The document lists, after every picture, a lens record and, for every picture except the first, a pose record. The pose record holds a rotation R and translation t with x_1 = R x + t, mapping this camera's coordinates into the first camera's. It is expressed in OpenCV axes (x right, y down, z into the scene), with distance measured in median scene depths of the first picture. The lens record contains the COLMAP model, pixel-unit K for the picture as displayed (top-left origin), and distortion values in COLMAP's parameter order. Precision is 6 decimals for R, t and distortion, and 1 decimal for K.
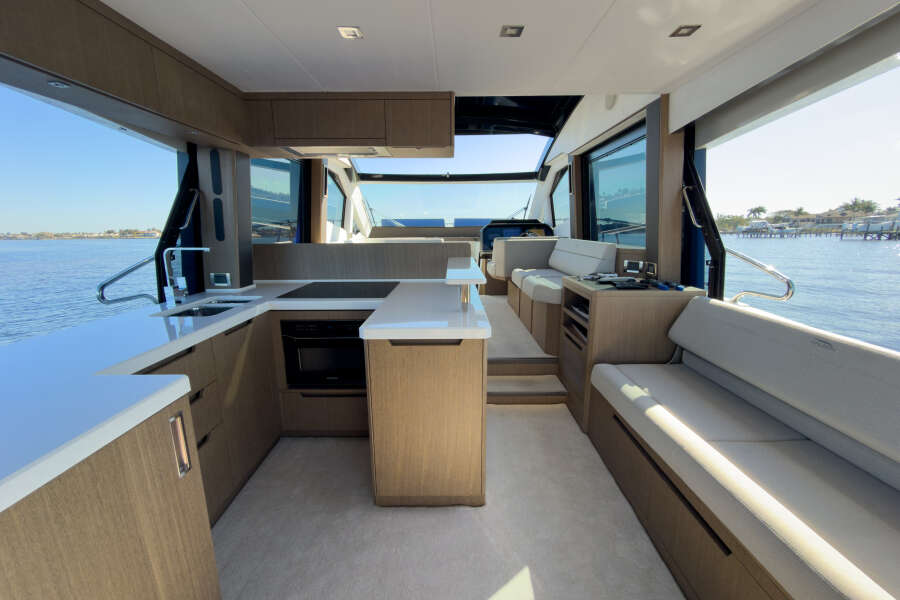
lens RADIAL K [[354.1, 0, 457.8], [0, 354.1, 295.8], [0, 0, 1]] dist [0.000175, 0.000430]
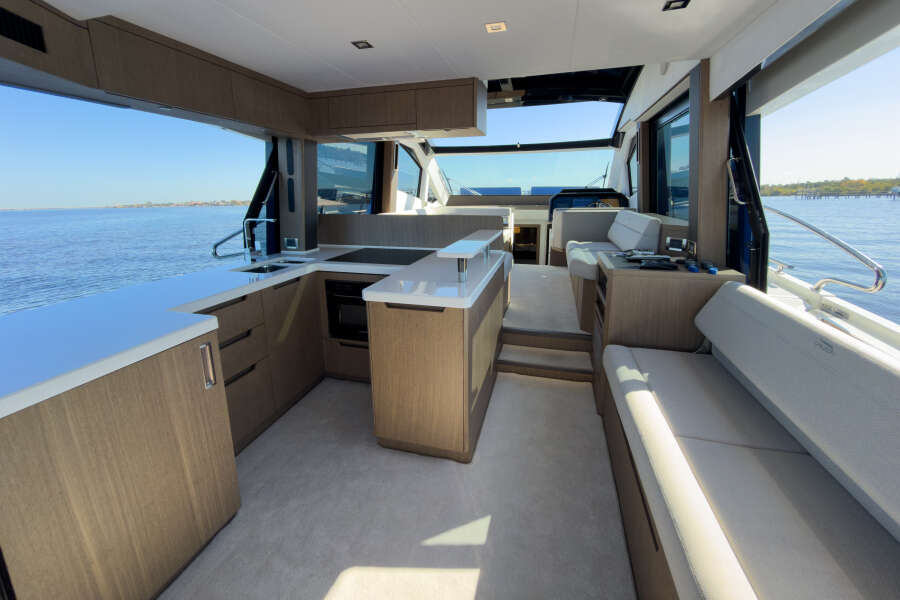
lens RADIAL K [[354.1, 0, 459.7], [0, 354.1, 259.6], [0, 0, 1]] dist [0.000175, 0.000430]
pose [[0.965583, 0.046415, -0.255919, 0.227079], [-0.047798, 0.998857, 0.000816, -0.020007], [0.255664, 0.011444, 0.966698, -0.043390]]
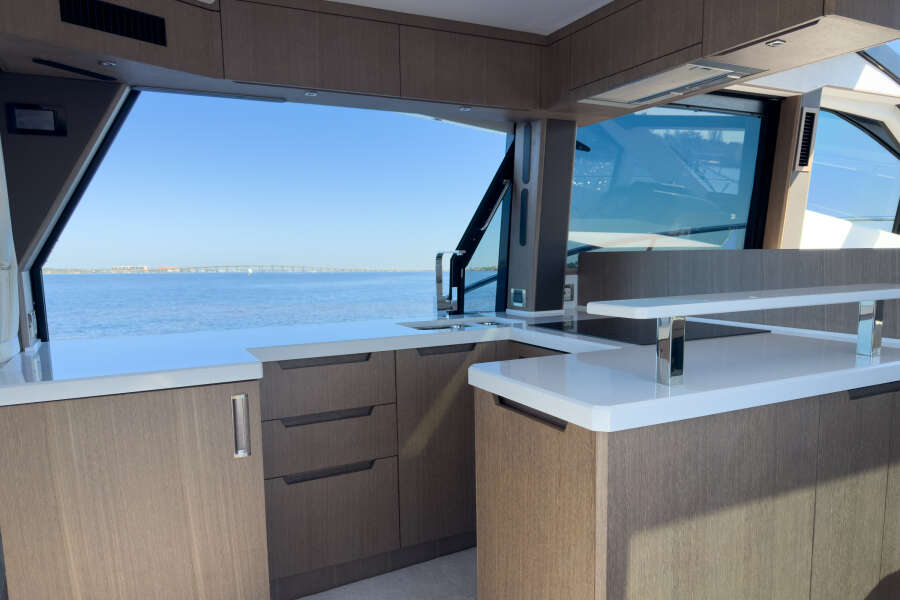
lens RADIAL K [[643.1, 0, 453.4], [0, 643.1, 339.3], [0, 0, 1]] dist [0.015502, -0.008640]
pose [[0.455210, 0.118540, -0.882458, 0.489260], [-0.156848, 0.986275, 0.051577, -0.009094], [0.876461, 0.114933, 0.467555, 0.282206]]
